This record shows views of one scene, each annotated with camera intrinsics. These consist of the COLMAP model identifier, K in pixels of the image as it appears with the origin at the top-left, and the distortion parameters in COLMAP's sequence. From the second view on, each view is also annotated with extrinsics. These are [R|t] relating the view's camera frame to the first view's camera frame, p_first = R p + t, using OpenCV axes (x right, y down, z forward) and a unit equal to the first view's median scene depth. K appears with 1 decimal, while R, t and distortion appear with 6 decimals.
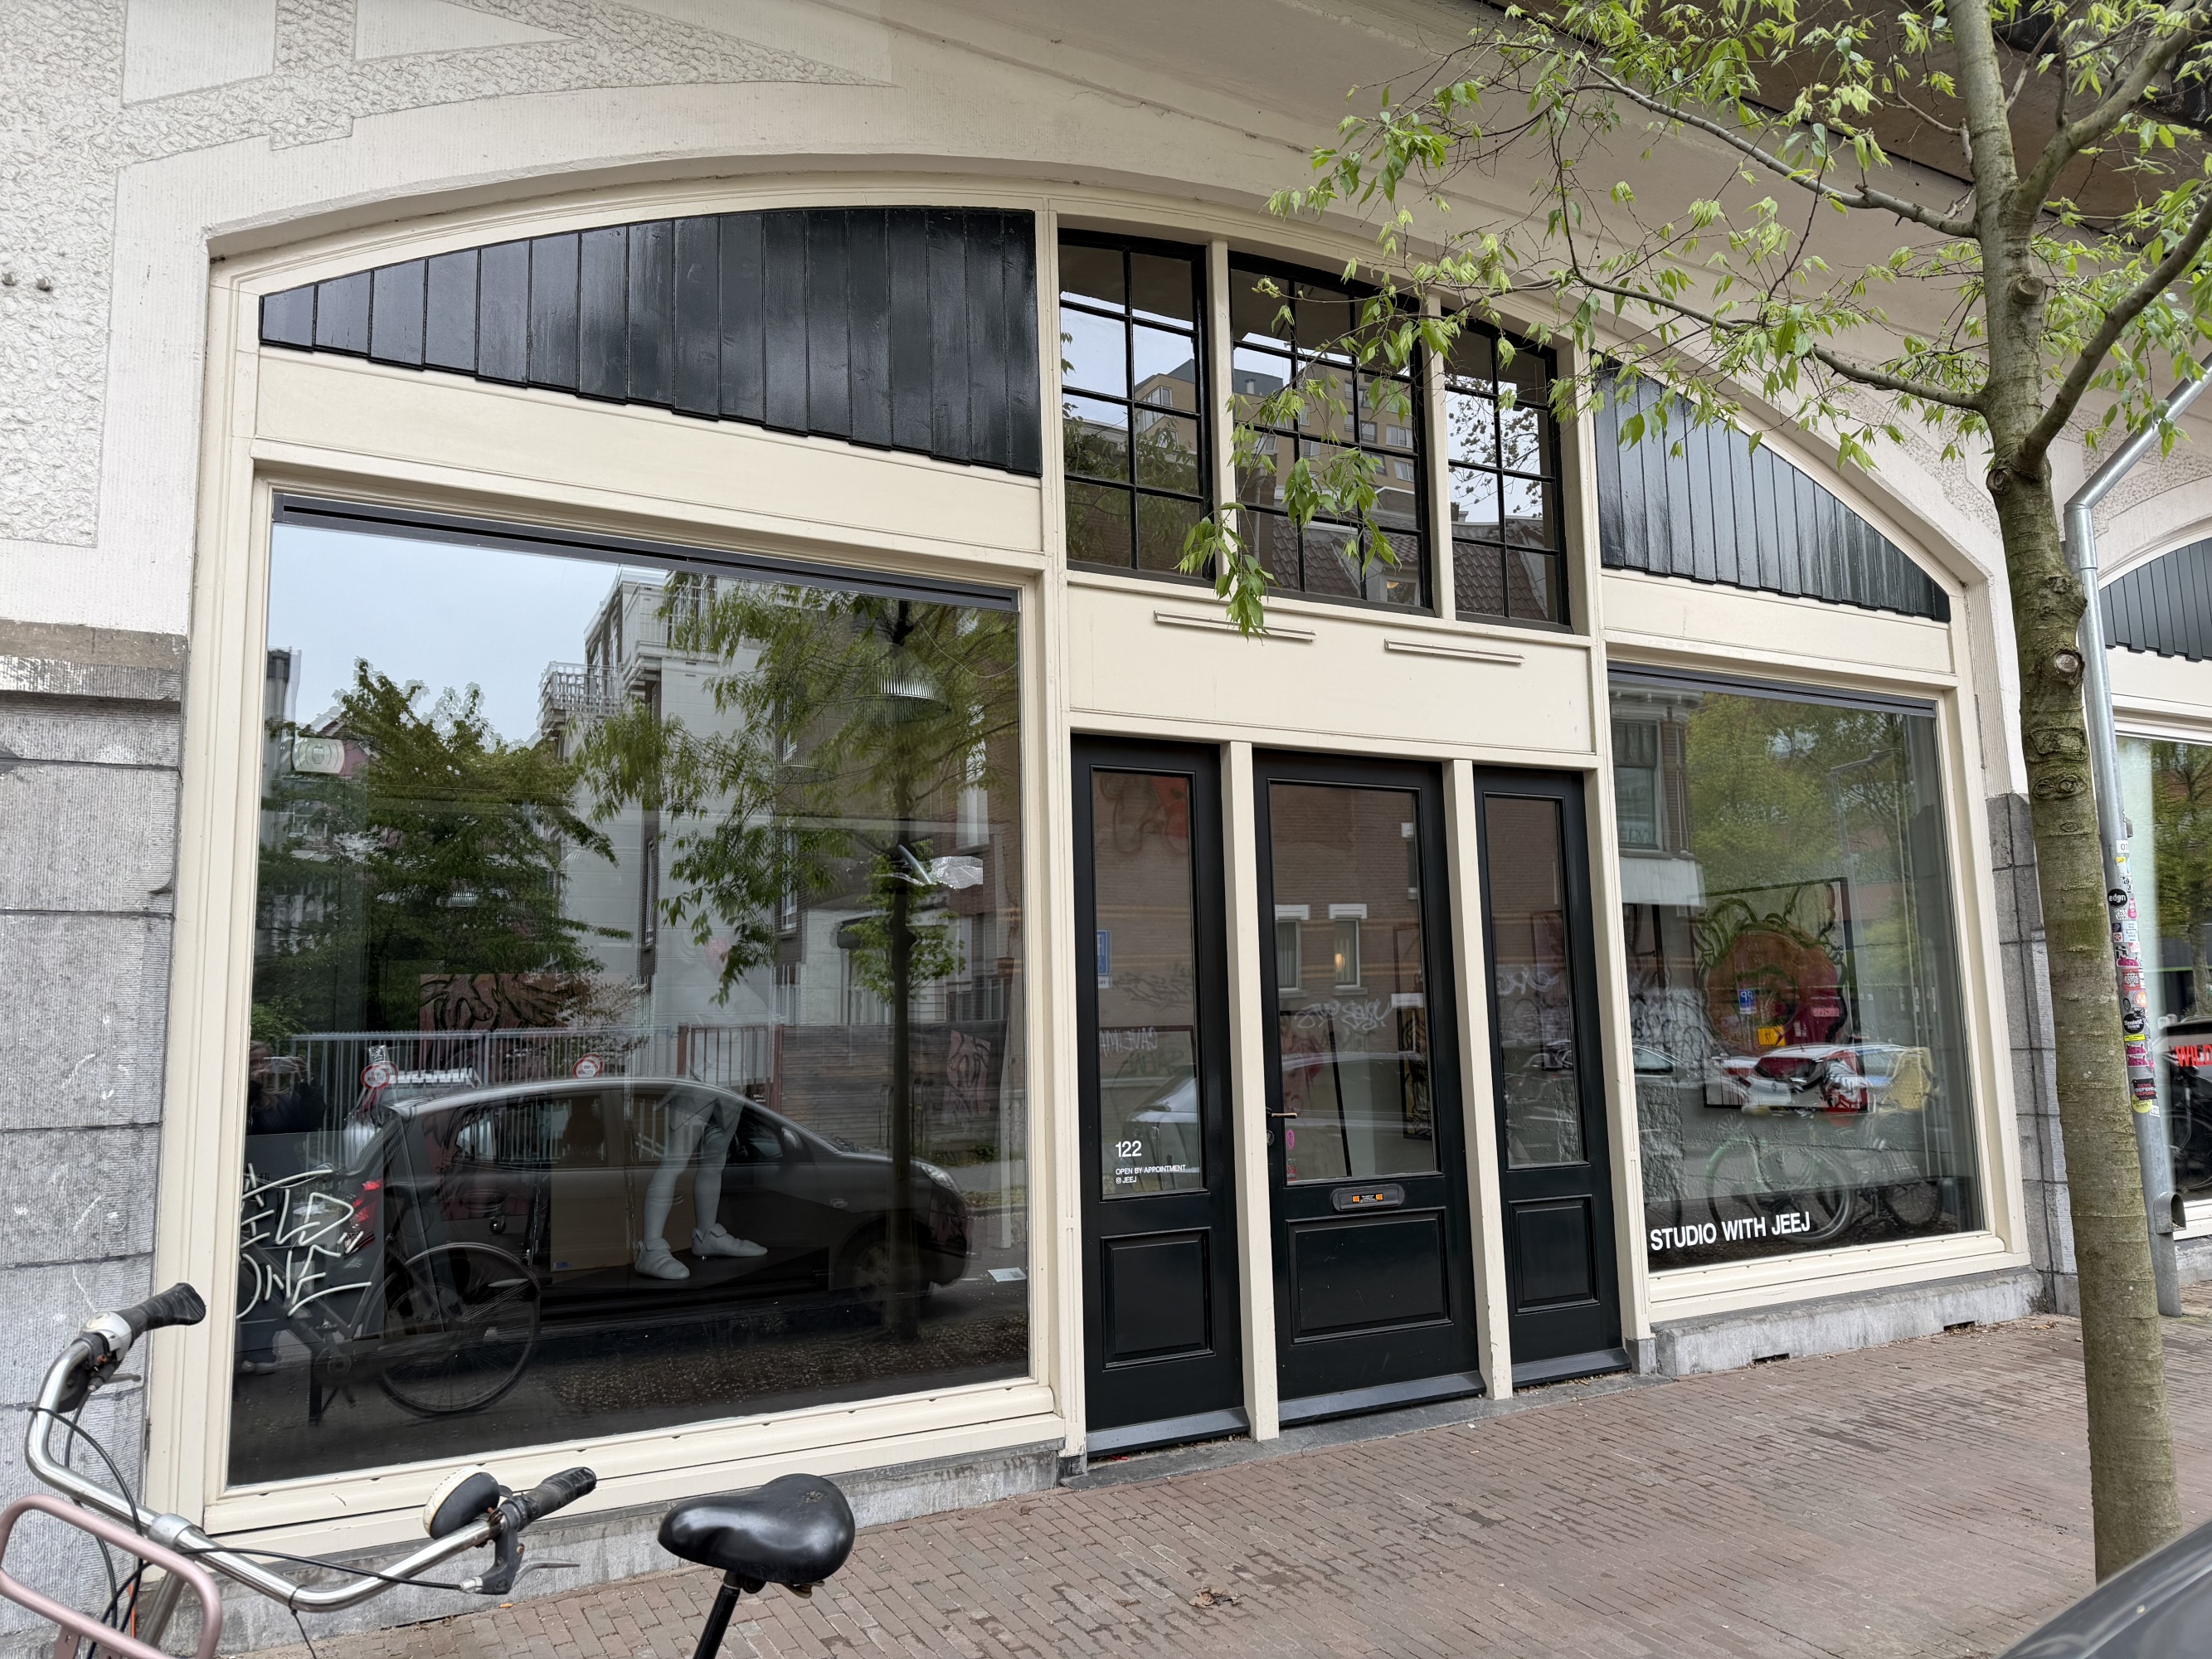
lens RADIAL K [[1548.8, 0, 1106.0], [0, 1548.8, 829.5], [0, 0, 1]] dist [-0.013876, -0.002925]
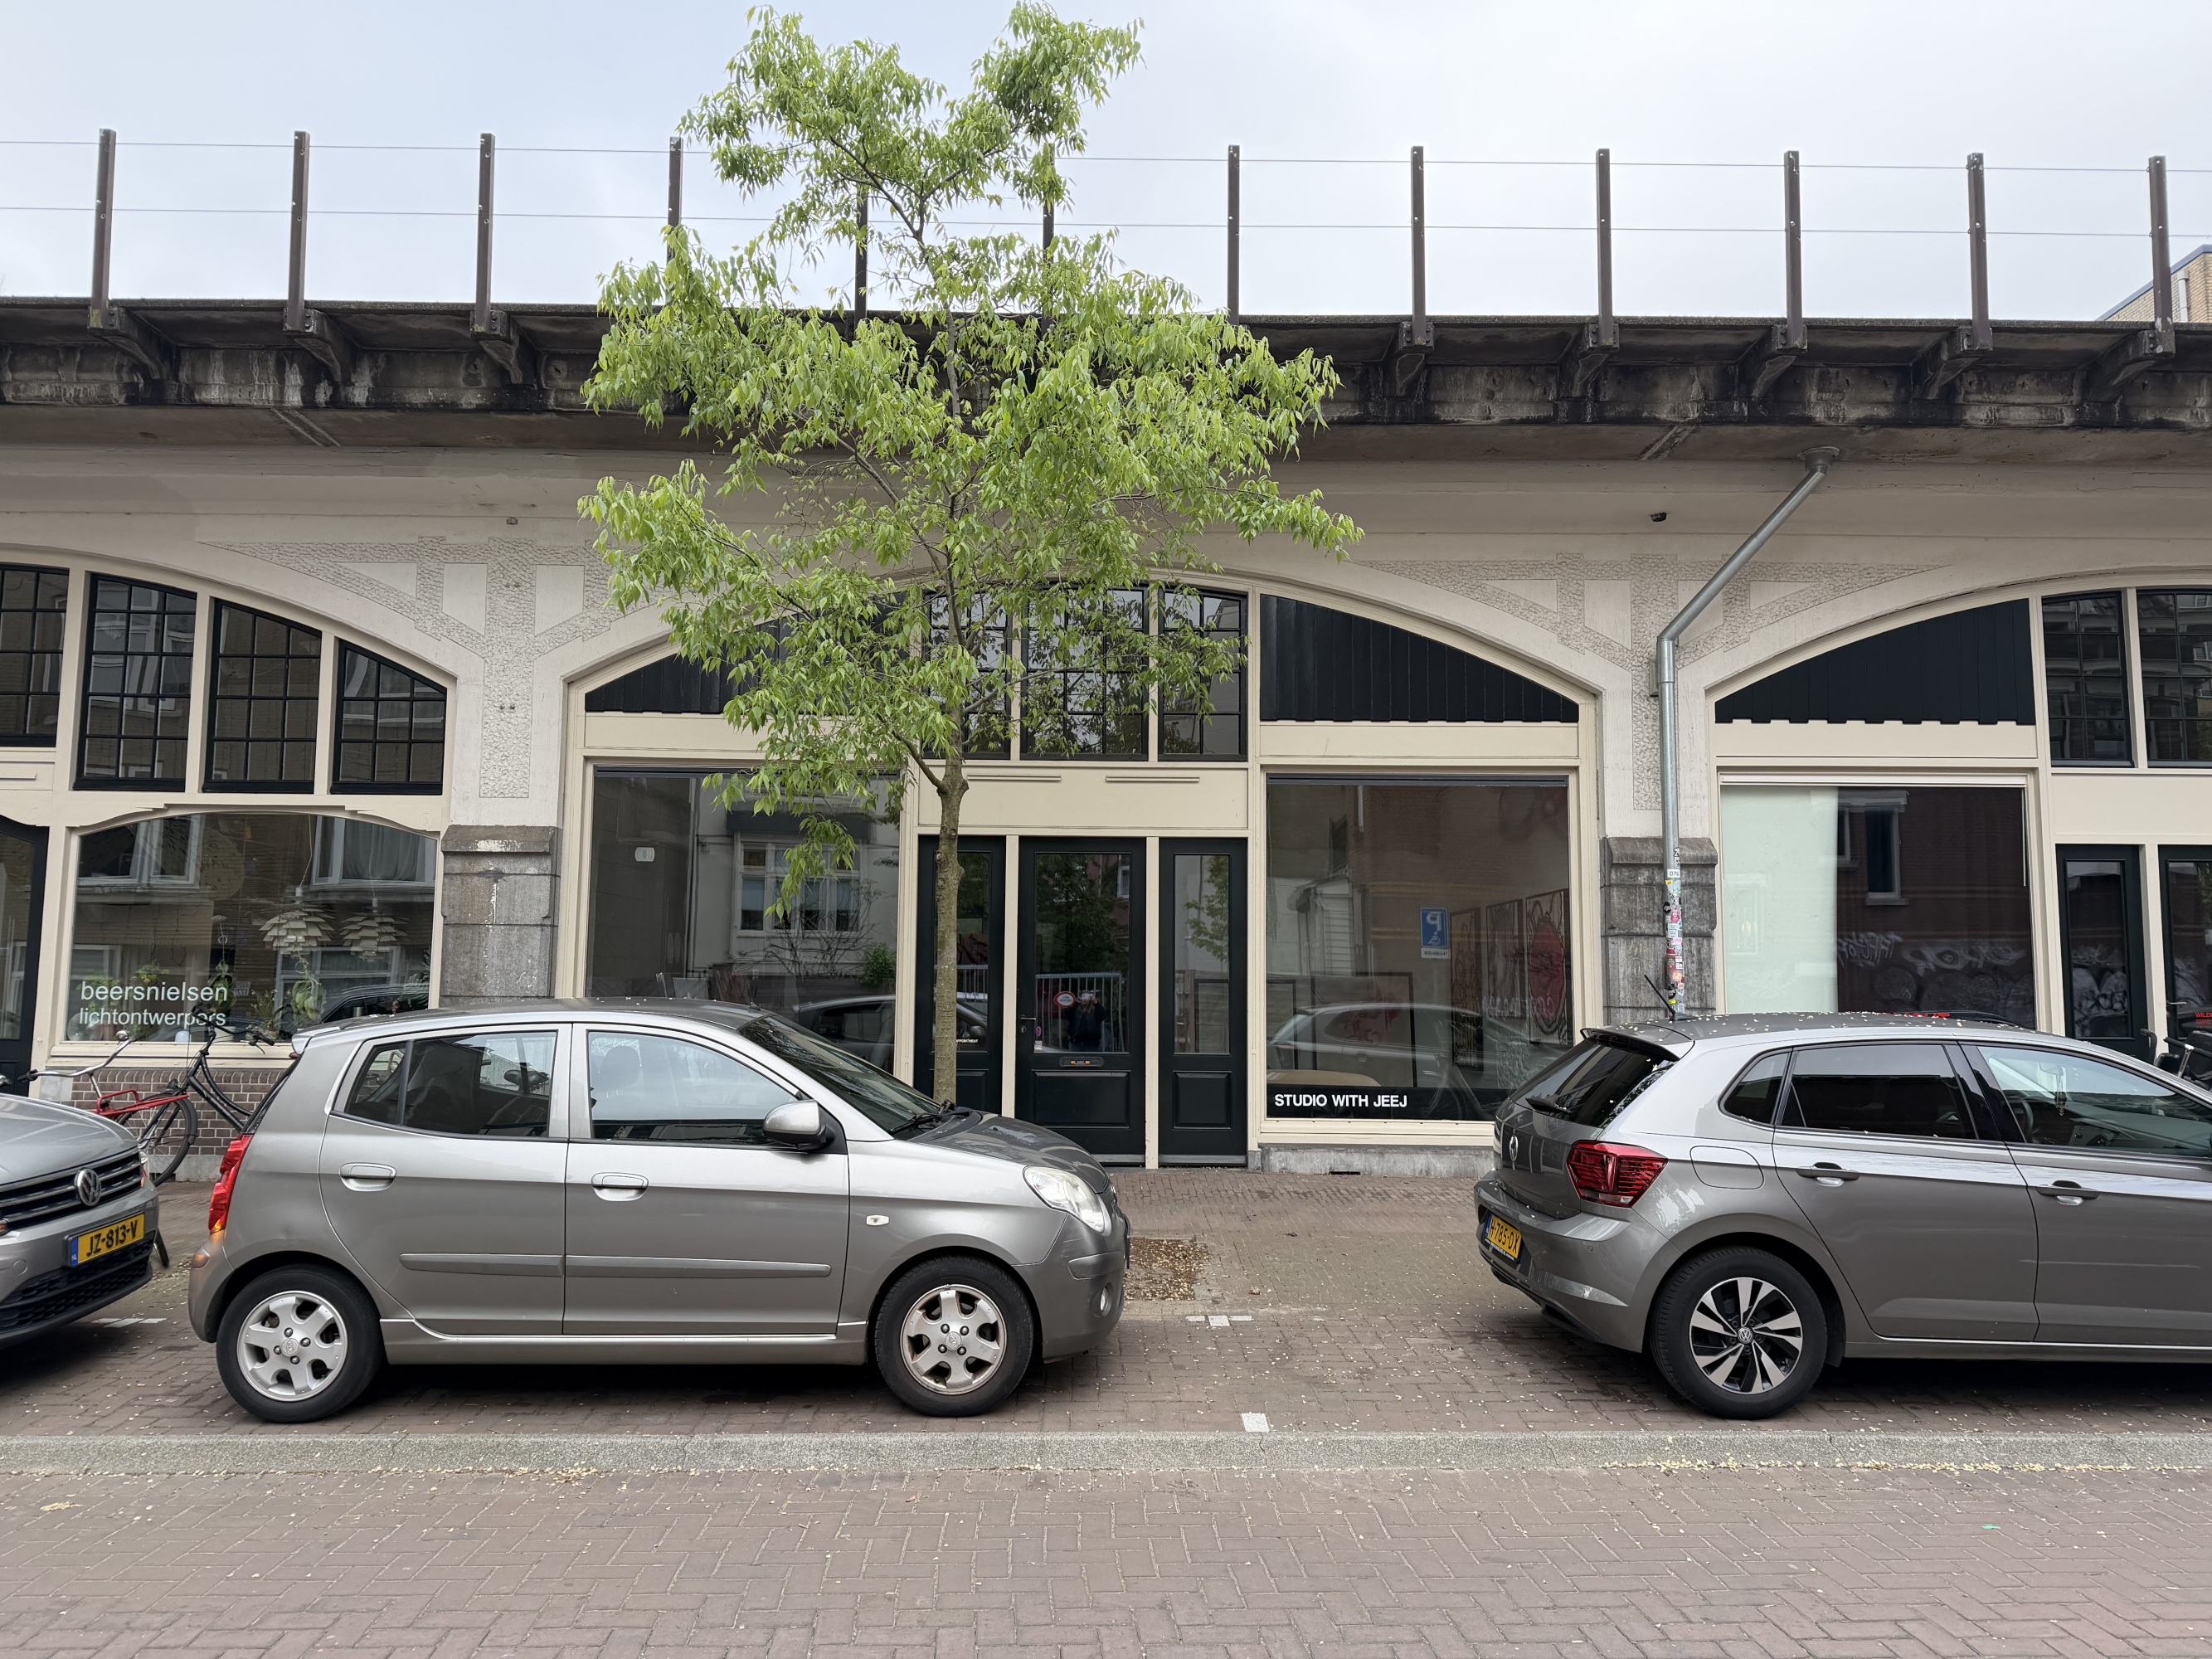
lens RADIAL K [[1567.3, 0, 1083.0], [0, 1567.3, 826.8], [0, 0, 1]] dist [0.059774, -0.081446]
pose [[0.892500, -0.019865, -0.450609, 1.008295], [0.030950, 0.999372, 0.017245, -0.092644], [0.449984, -0.029337, 0.892555, -0.739613]]
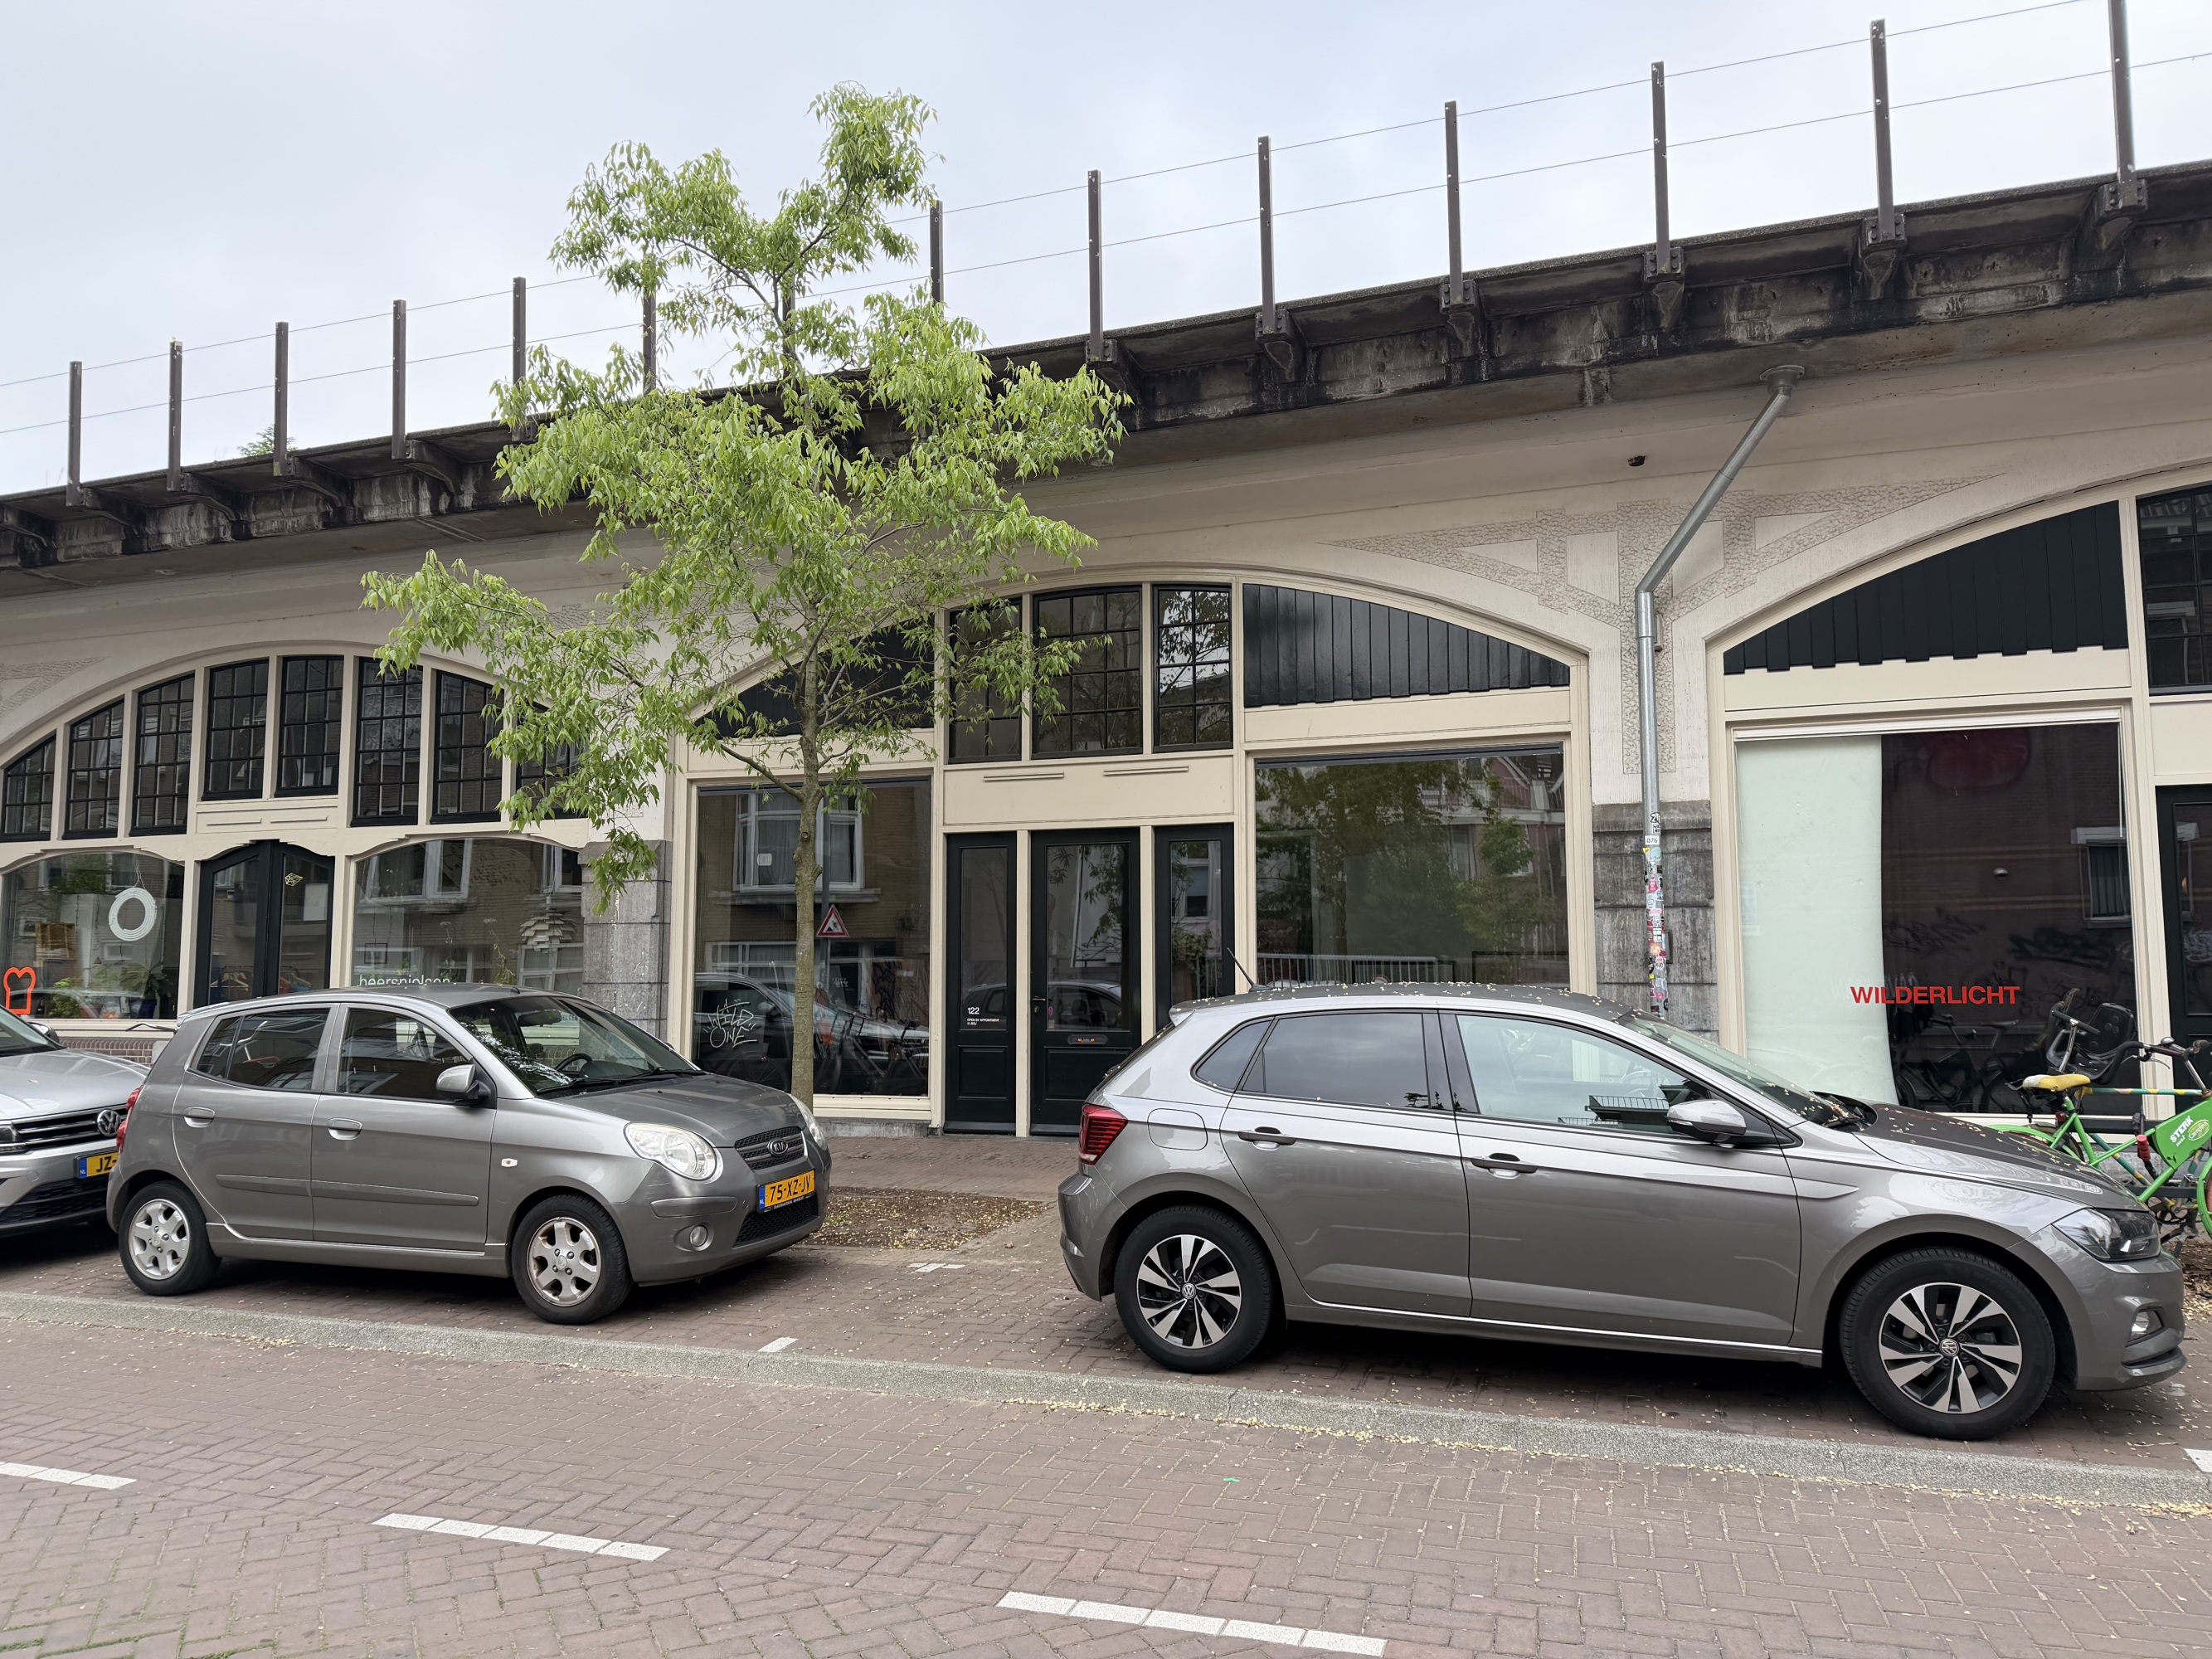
lens RADIAL K [[1567.3, 0, 1083.0], [0, 1567.3, 826.8], [0, 0, 1]] dist [0.059774, -0.081446]
pose [[0.675943, -0.051673, -0.735140, 1.640281], [0.082887, 0.996540, 0.006166, -0.062513], [0.732278, -0.065101, 0.677887, -0.416749]]
